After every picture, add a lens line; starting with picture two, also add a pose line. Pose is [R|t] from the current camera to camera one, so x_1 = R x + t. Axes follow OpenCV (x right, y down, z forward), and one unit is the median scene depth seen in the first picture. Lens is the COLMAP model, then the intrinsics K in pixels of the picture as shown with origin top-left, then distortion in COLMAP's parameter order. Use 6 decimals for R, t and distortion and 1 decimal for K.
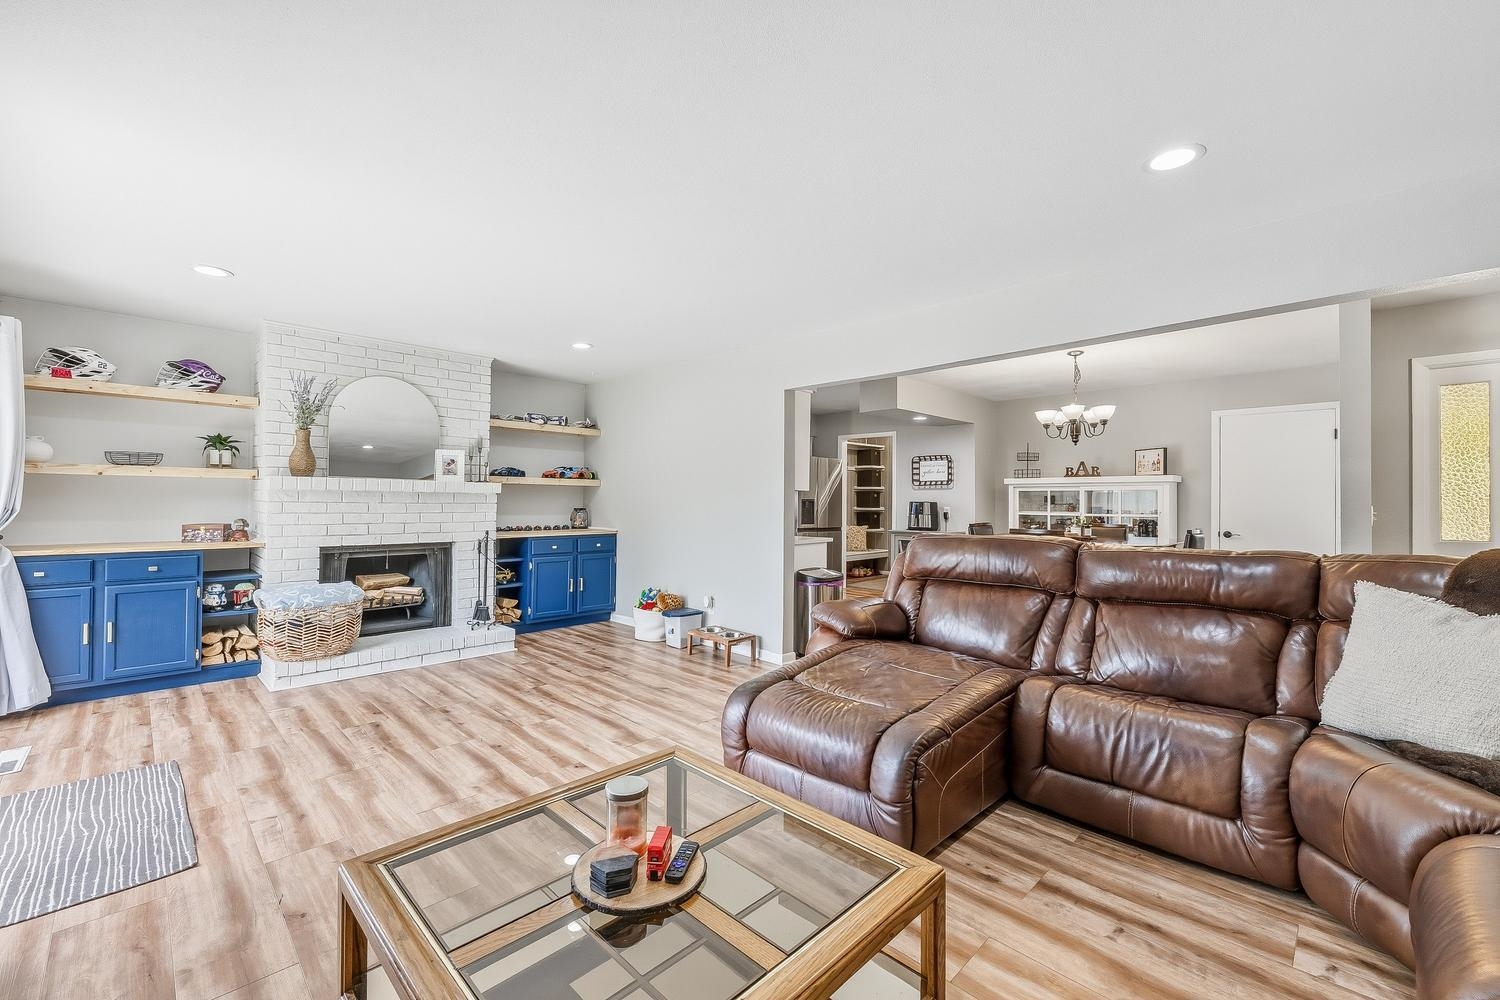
lens RADIAL K [[614.7, 0, 747.5], [0, 614.7, 478.9], [0, 0, 1]] dist [-0.000042, 0.000079]
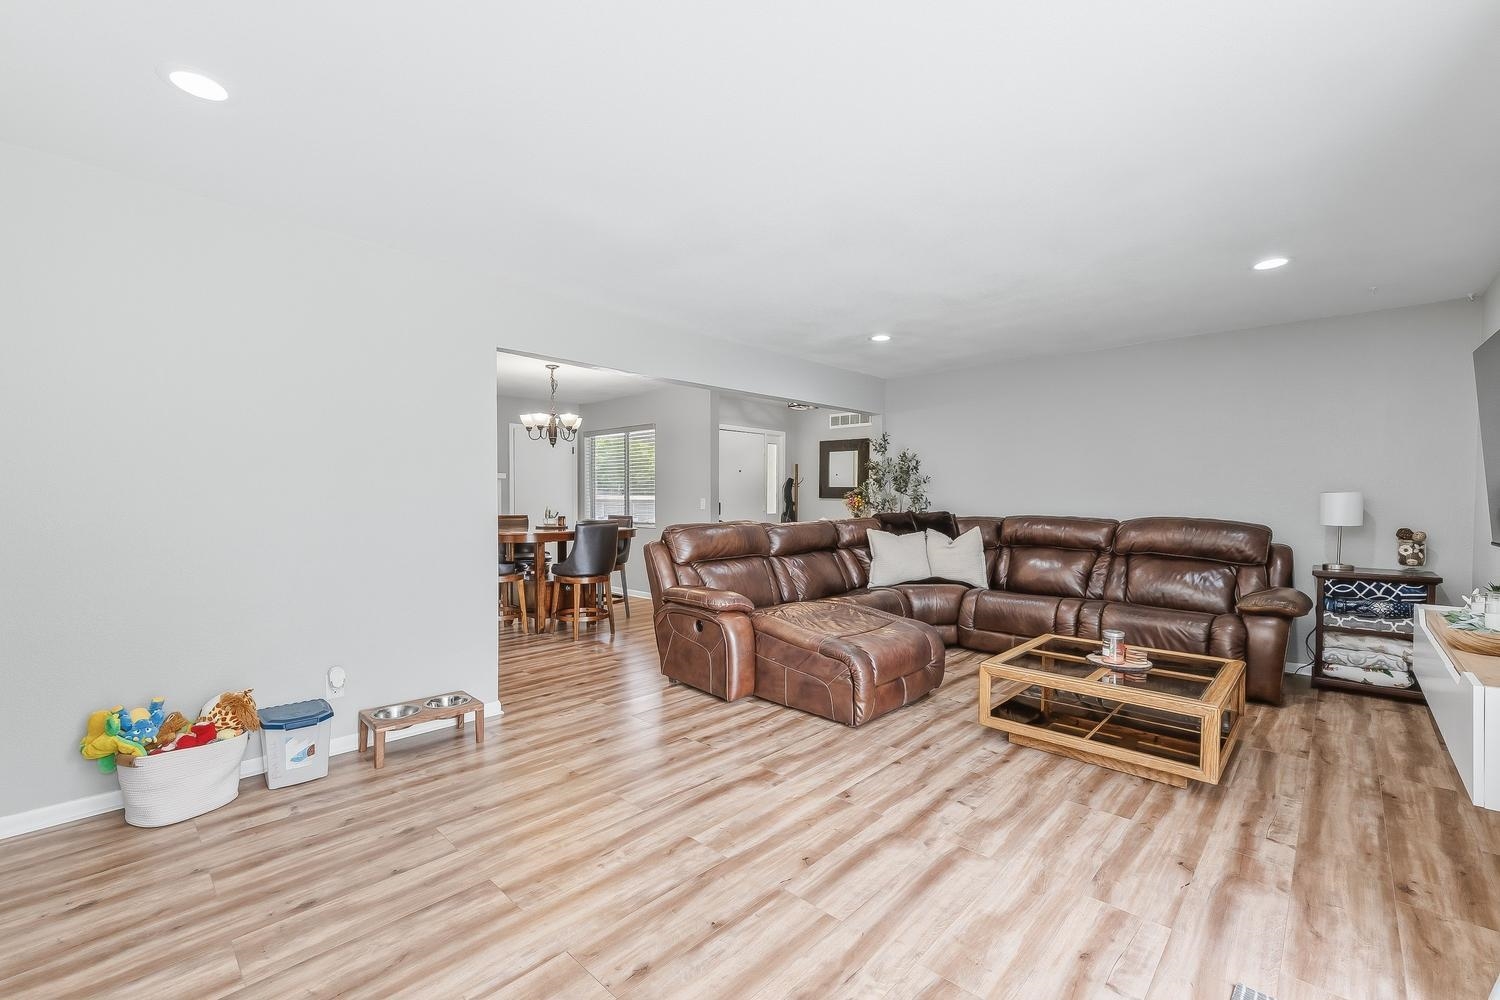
lens RADIAL K [[644.3, 0, 750.0], [0, 644.3, 500.0], [0, 0, 1]] dist [-0.001046, -0.000020]
pose [[-0.039315, -0.011564, 0.999160, -0.813077], [-0.038748, 0.999199, 0.010040, 0.025050], [-0.998475, -0.038321, -0.039731, 0.810992]]
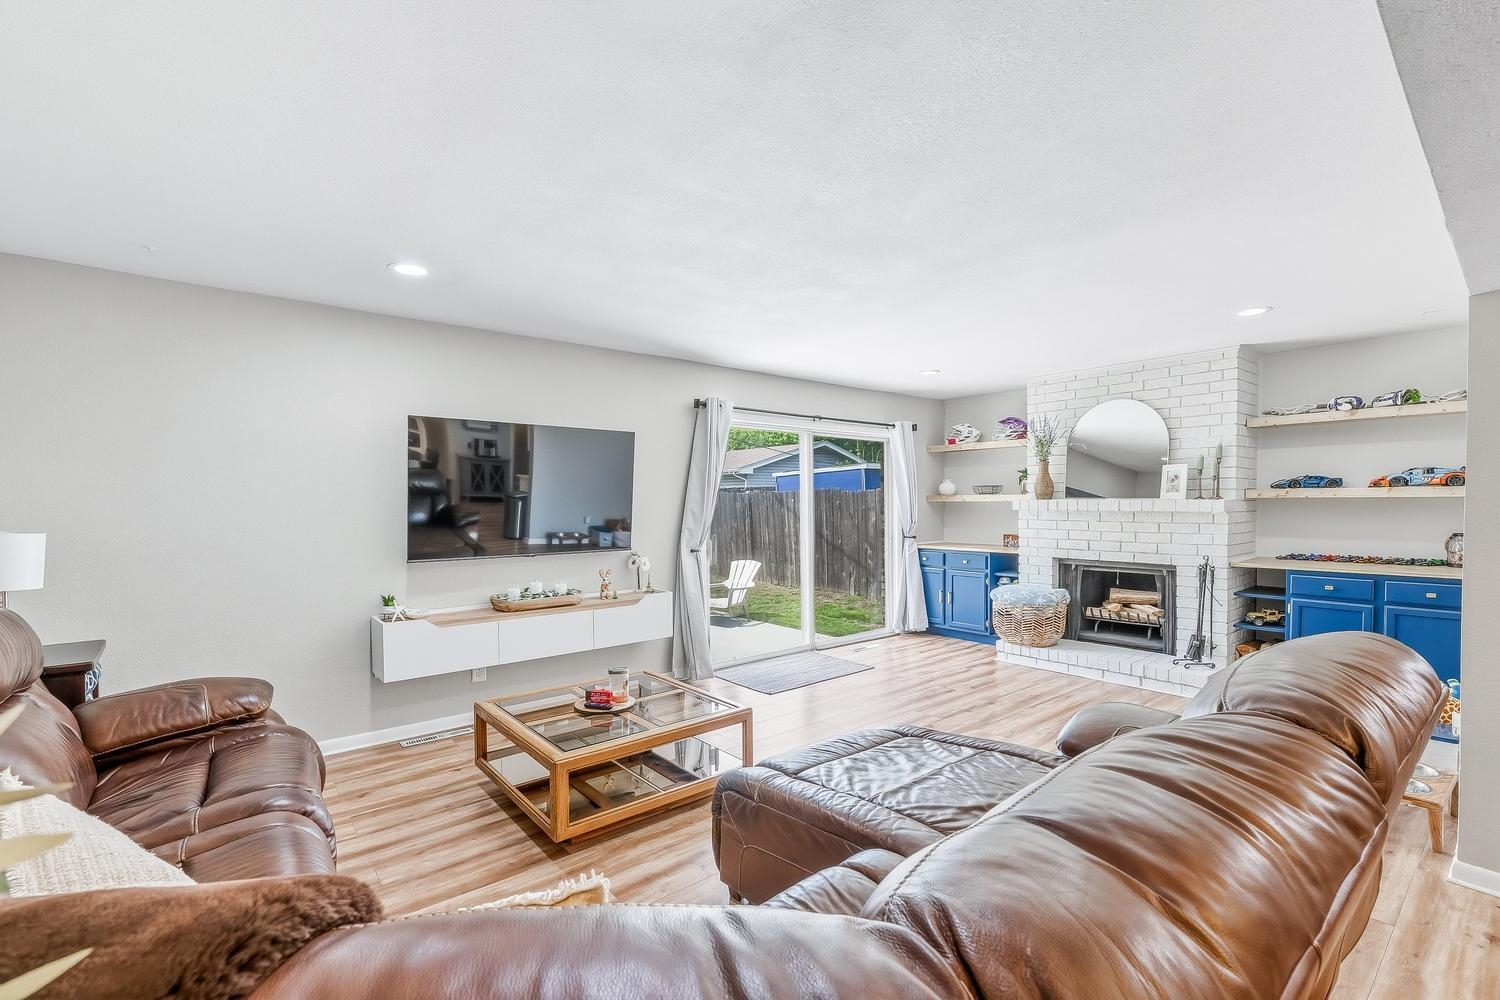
lens RADIAL K [[653.8, 0, 750.0], [0, 653.8, 500.0], [0, 0, 1]] dist [0.000591, 0.000094]
pose [[-0.093133, -0.012405, -0.995576, 0.675819], [0.039613, 0.999084, -0.016154, -0.004551], [0.994865, -0.040943, -0.092556, 0.573675]]
